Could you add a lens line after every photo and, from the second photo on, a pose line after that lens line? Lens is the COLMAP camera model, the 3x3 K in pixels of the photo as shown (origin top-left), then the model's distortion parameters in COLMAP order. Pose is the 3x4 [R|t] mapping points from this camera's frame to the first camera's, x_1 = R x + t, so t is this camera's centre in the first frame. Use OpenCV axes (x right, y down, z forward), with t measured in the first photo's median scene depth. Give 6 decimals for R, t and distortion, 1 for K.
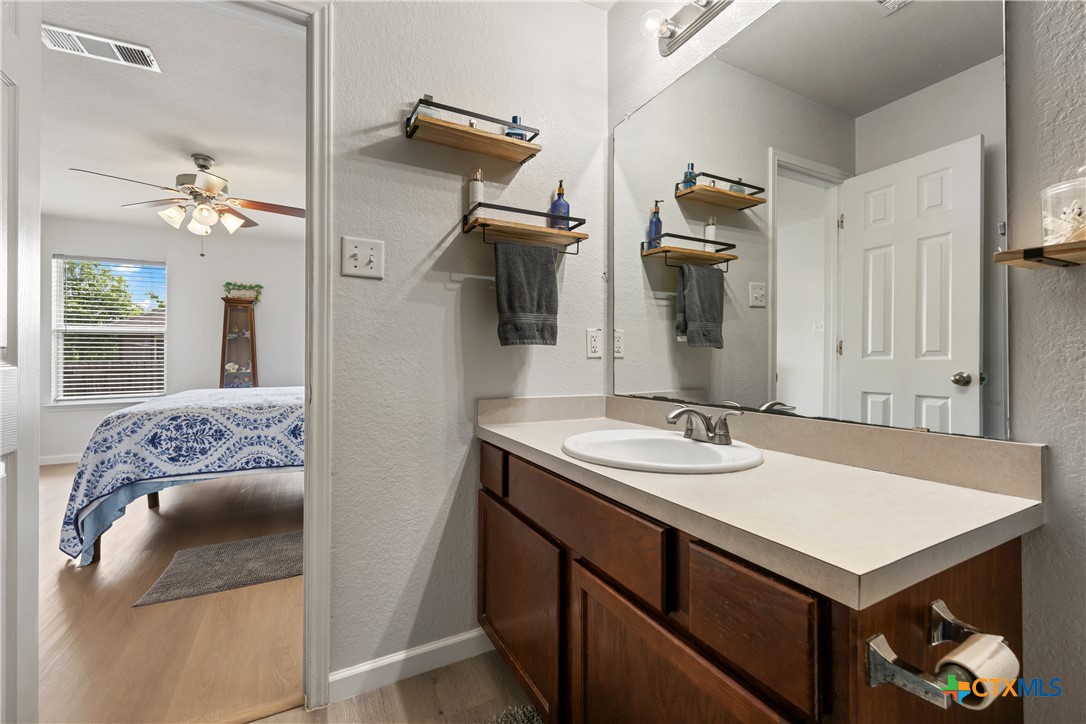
lens RADIAL K [[458.2, 0, 542.3], [0, 458.2, 357.2], [0, 0, 1]] dist [0.000729, -0.000075]
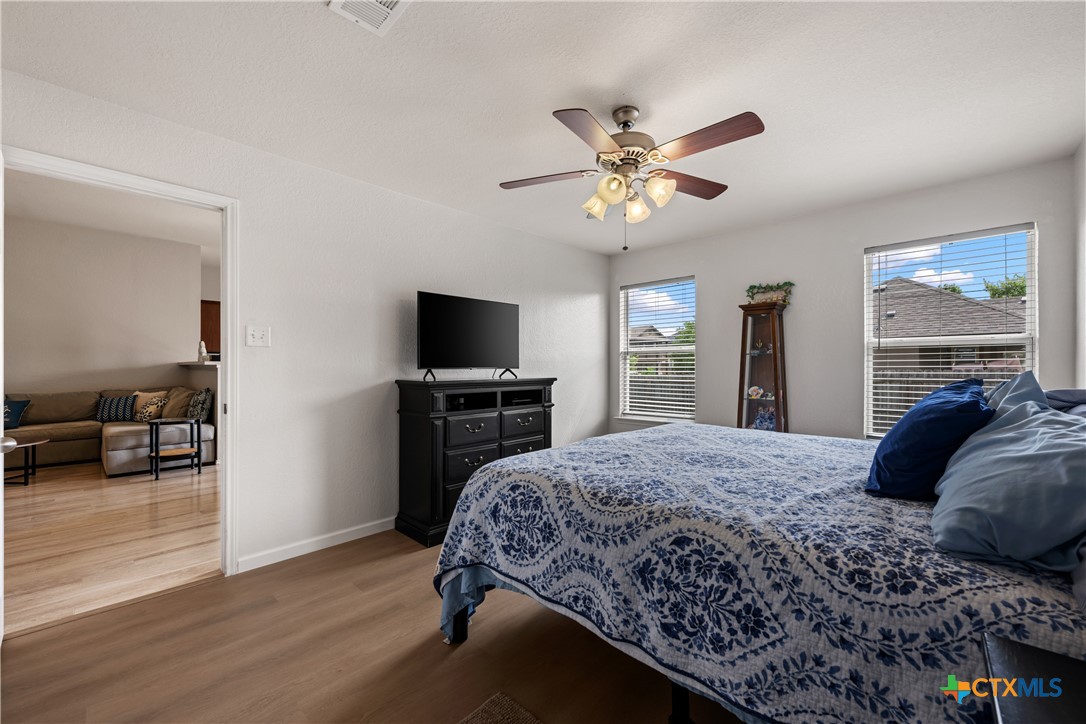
lens RADIAL K [[428.2, 0, 543.7], [0, 428.2, 364.0], [0, 0, 1]] dist [-0.006250, 0.000932]
pose [[0.310843, -0.001953, -0.950459, -0.176120], [0.000690, 0.999998, -0.001829, -0.049608], [0.950461, -0.000087, 0.310843, 0.825000]]
